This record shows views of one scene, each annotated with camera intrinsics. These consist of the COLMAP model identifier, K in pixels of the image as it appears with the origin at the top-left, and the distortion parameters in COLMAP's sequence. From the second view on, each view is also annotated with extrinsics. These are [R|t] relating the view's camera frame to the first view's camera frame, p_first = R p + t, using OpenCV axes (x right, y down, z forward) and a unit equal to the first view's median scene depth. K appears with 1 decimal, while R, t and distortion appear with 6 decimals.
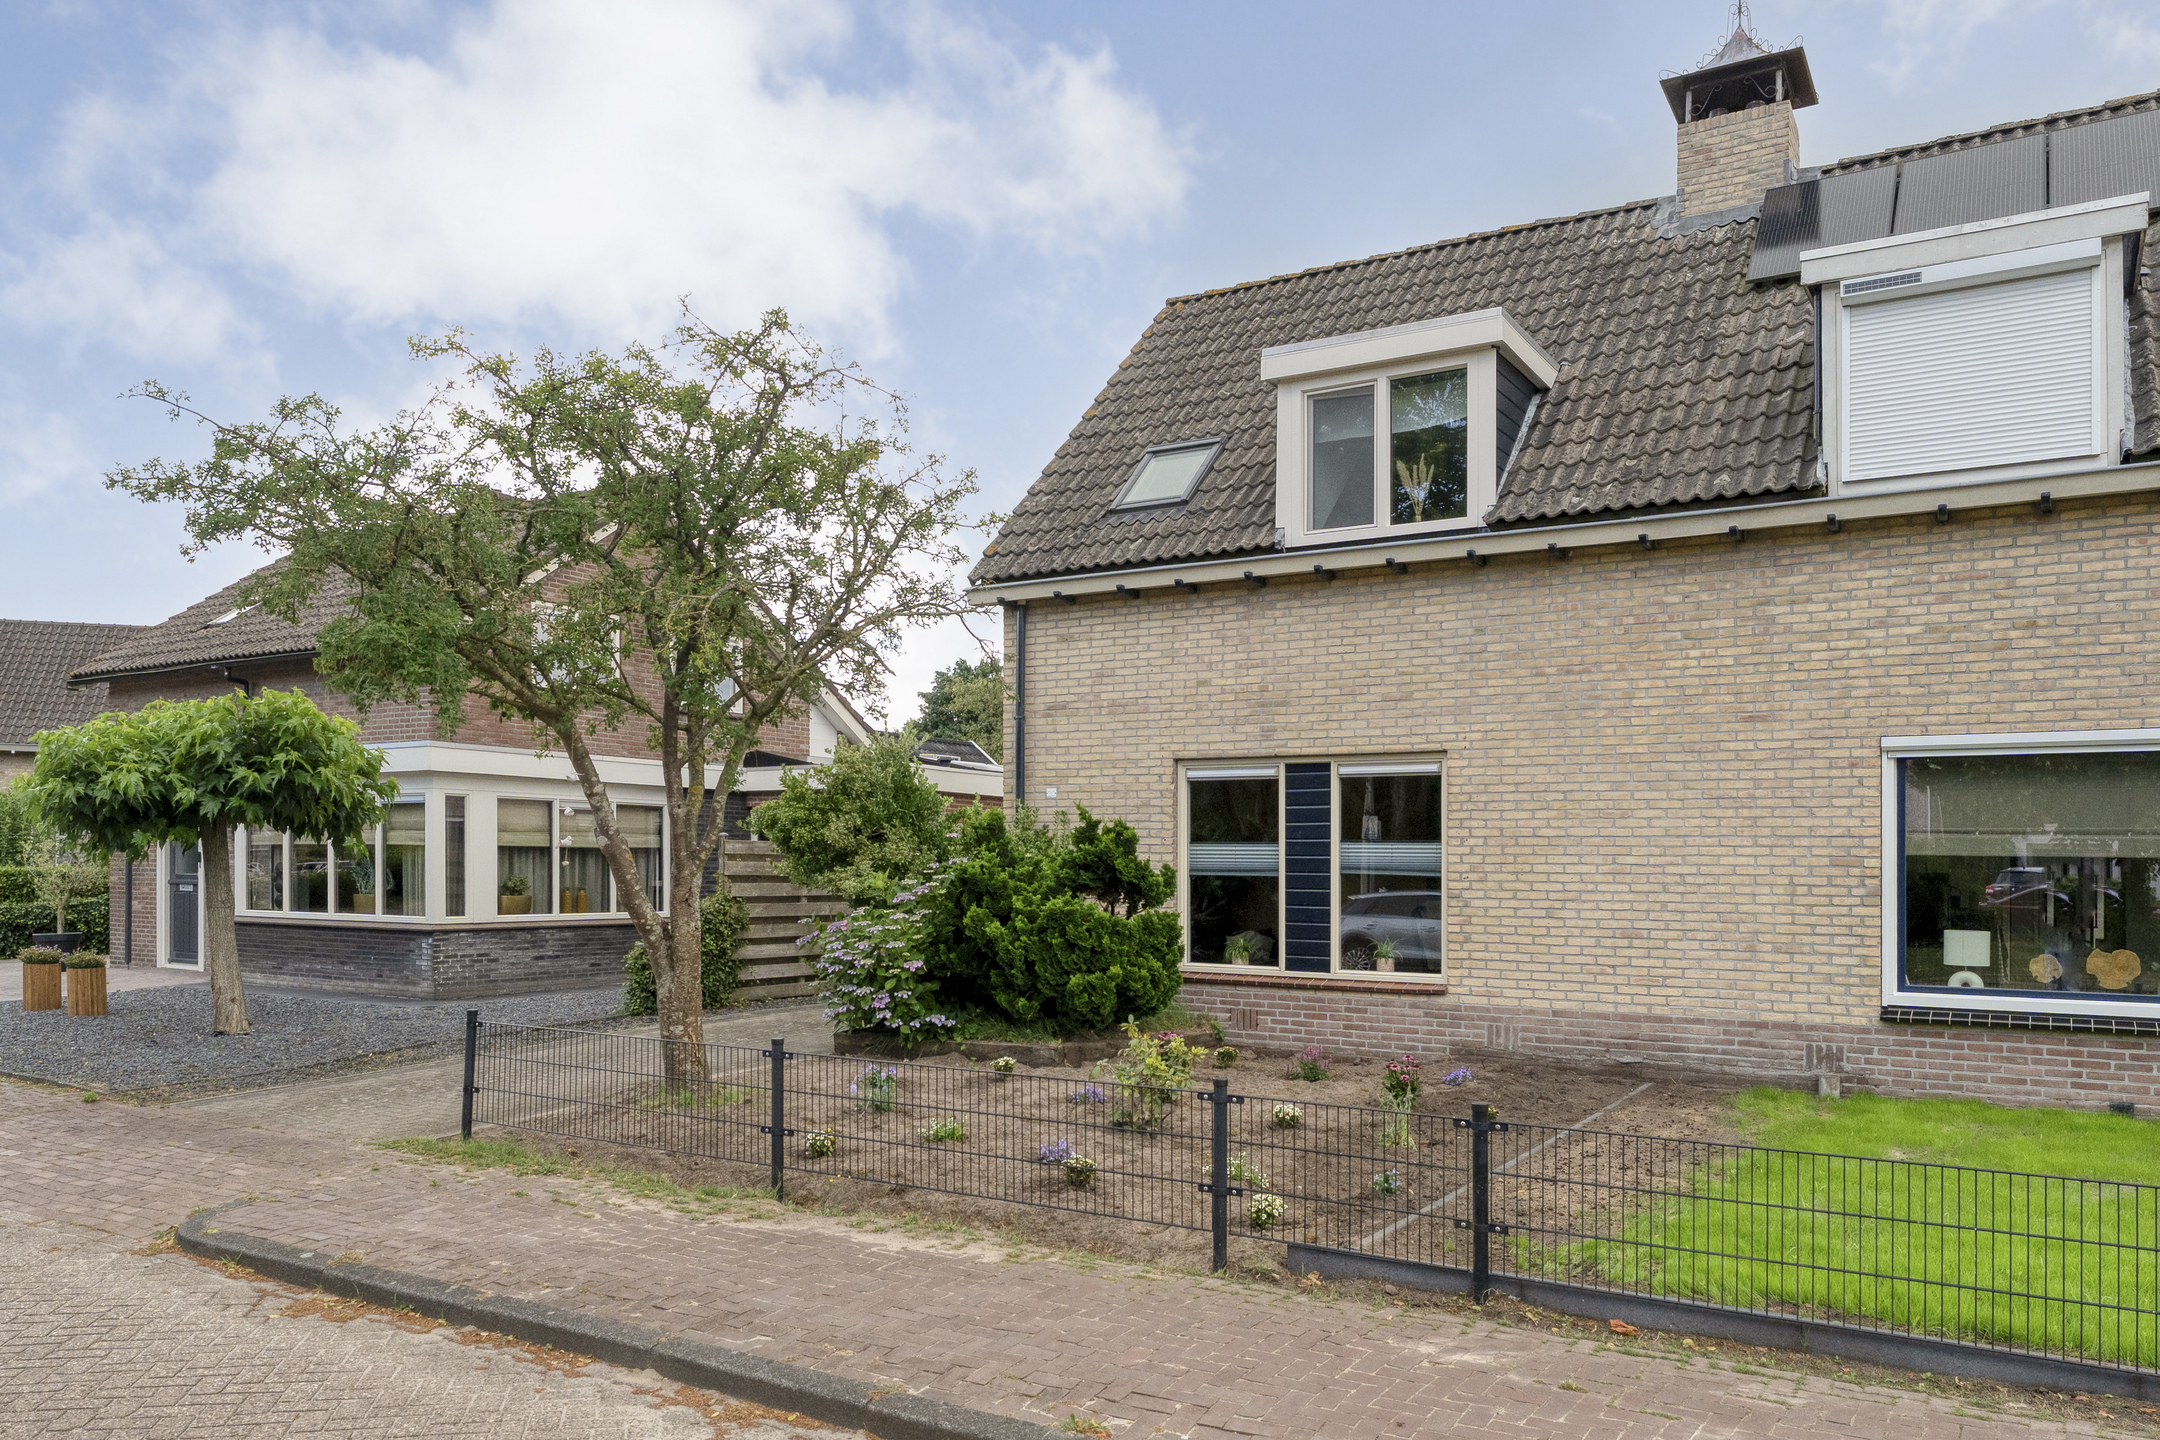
lens RADIAL K [[1489.0, 0, 1085.8], [0, 1489.0, 859.1], [0, 0, 1]] dist [-0.000790, -0.003829]
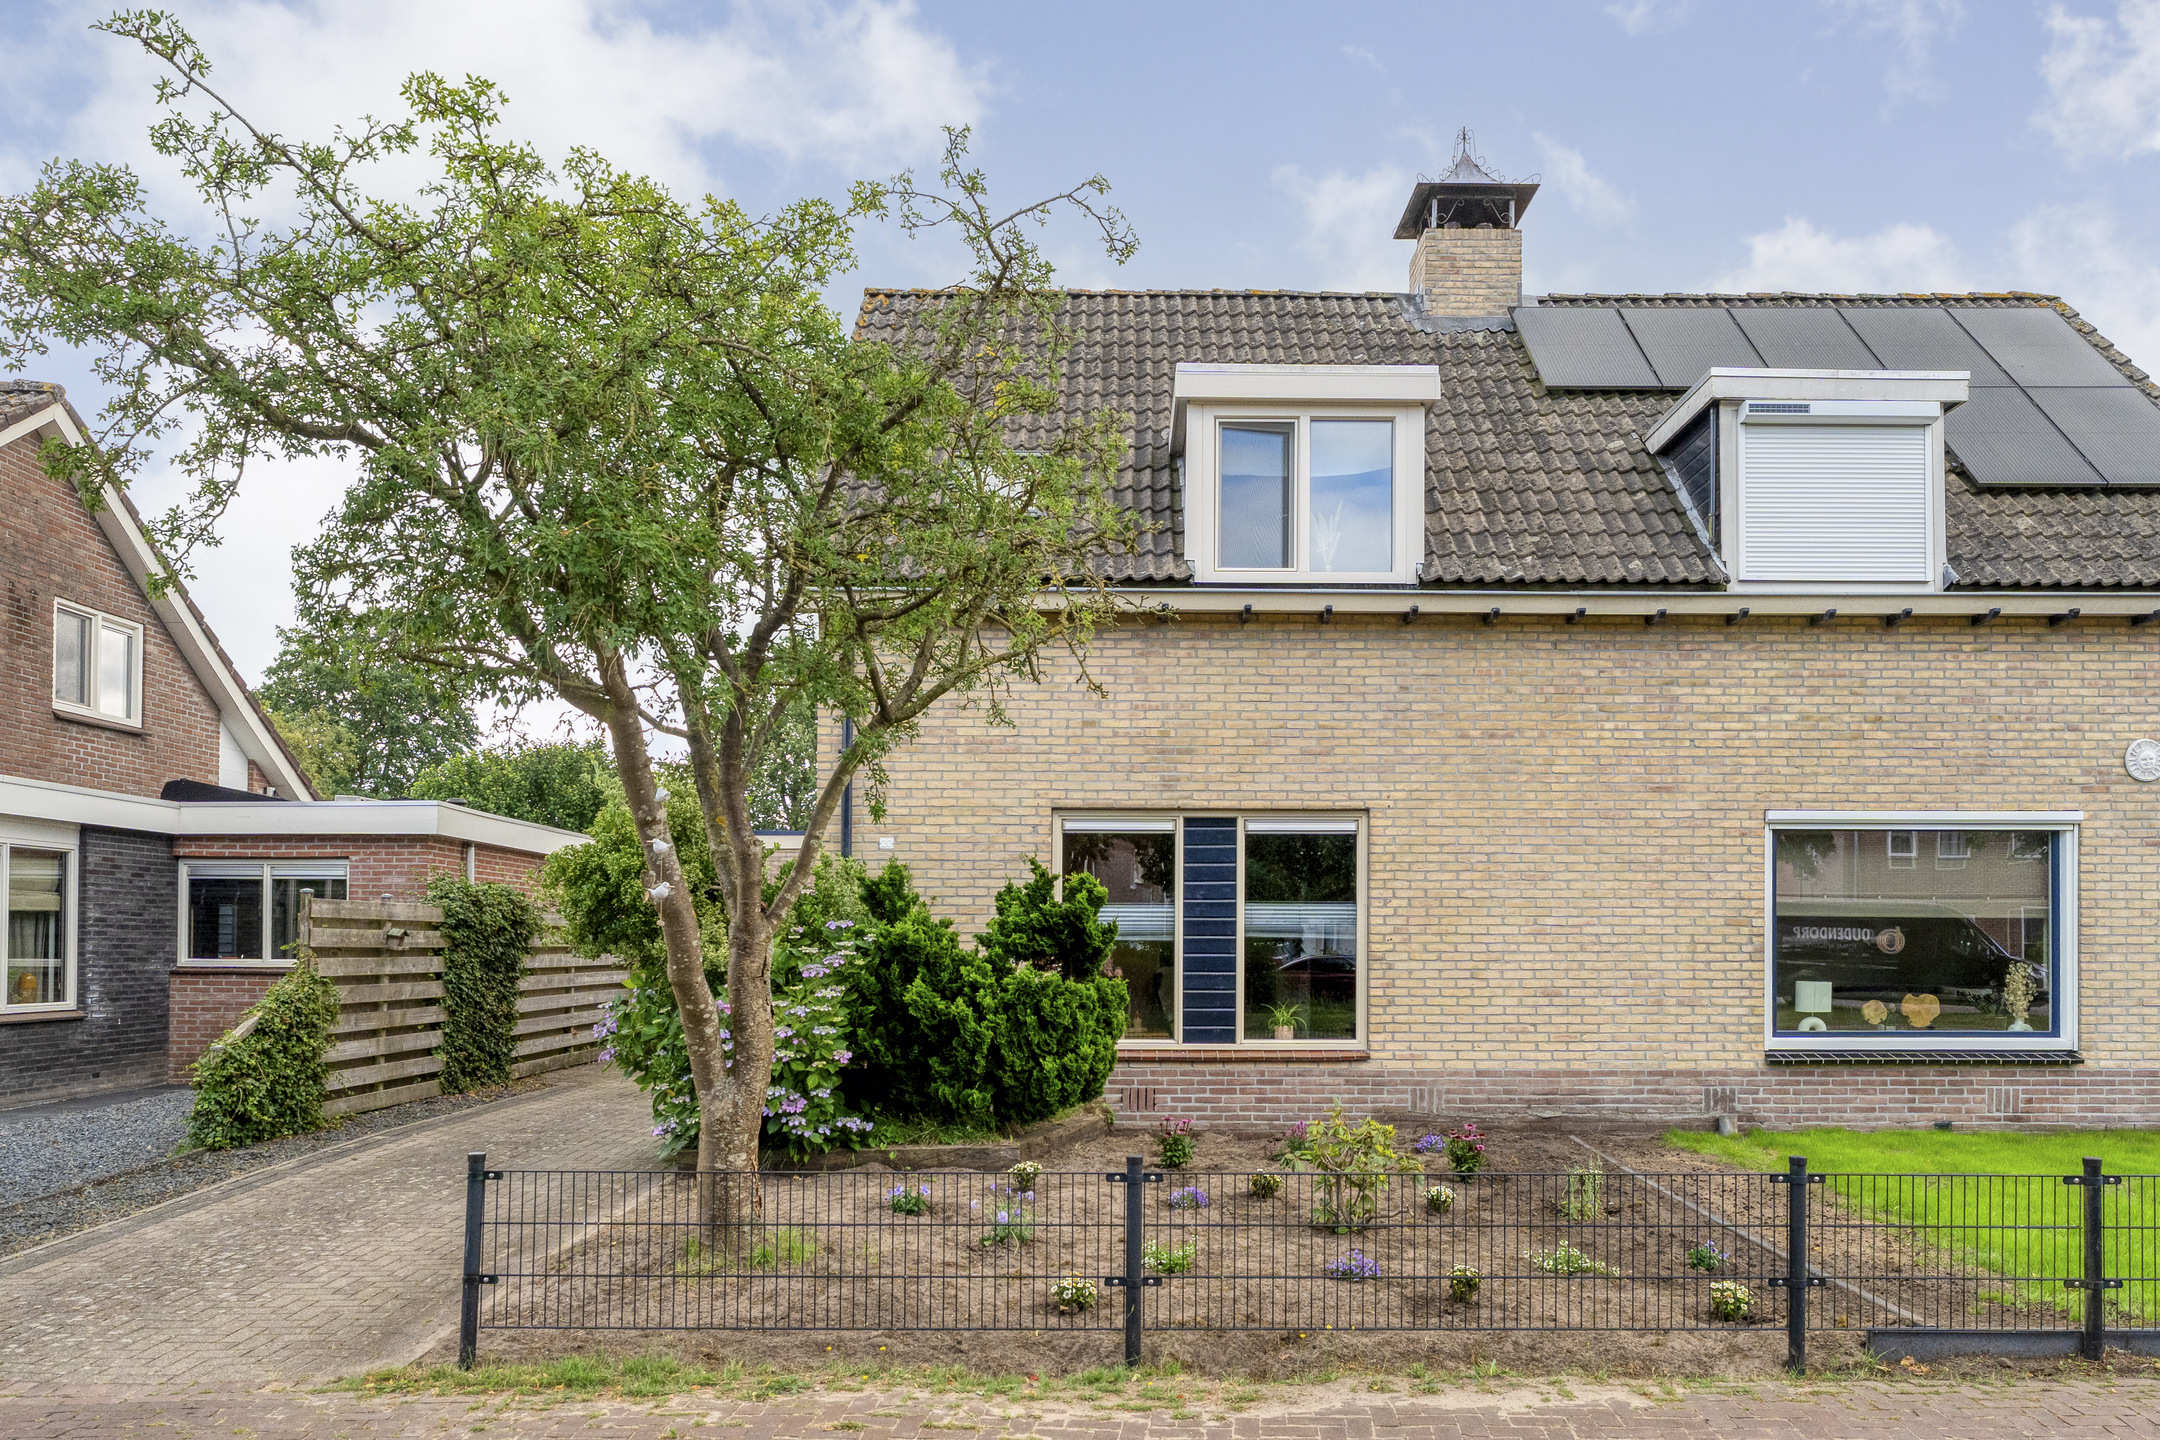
lens RADIAL K [[1506.1, 0, 1566.3], [0, 1506.1, 894.9], [0, 0, 1]] dist [-0.000259, -0.001415]
pose [[0.854398, 0.006631, 0.519577, -0.177407], [0.003562, 0.999820, -0.018617, 0.002191], [-0.519607, 0.017757, 0.854221, 0.104950]]
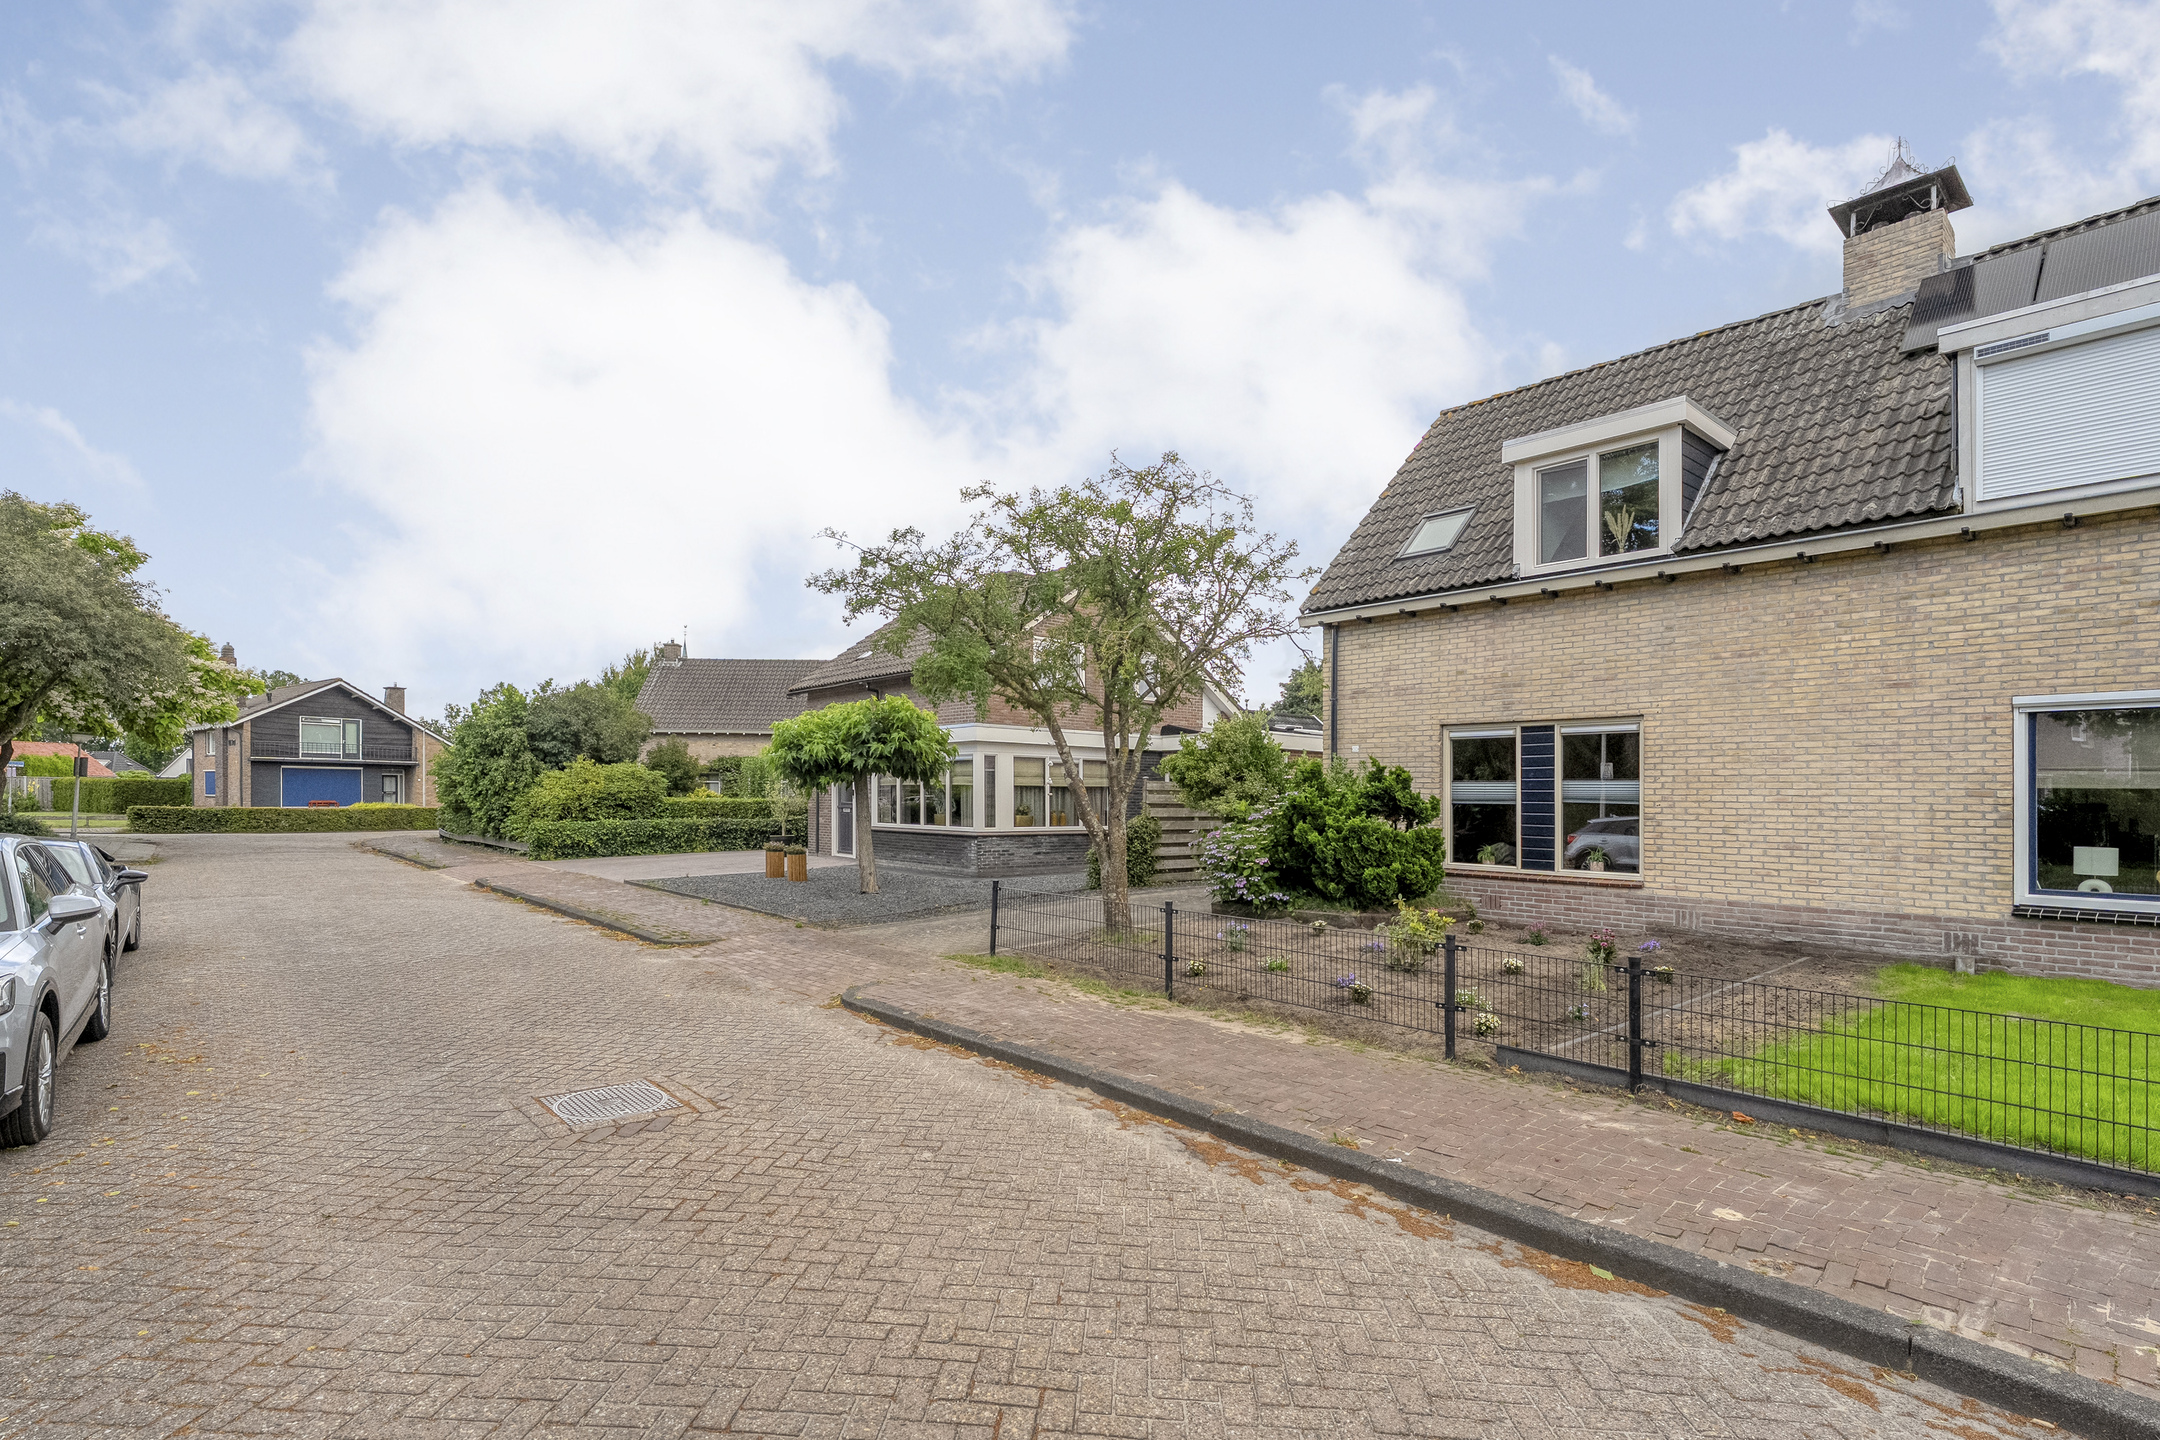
lens RADIAL K [[968.6, 0, 1117.9], [0, 968.6, 795.3], [0, 0, 1]] dist [-0.003050, 0.000352]
pose [[0.963503, -0.001061, -0.267697, 0.009998], [0.001507, 0.999998, 0.001460, 0.001239], [0.267695, -0.001810, 0.963502, -0.015737]]
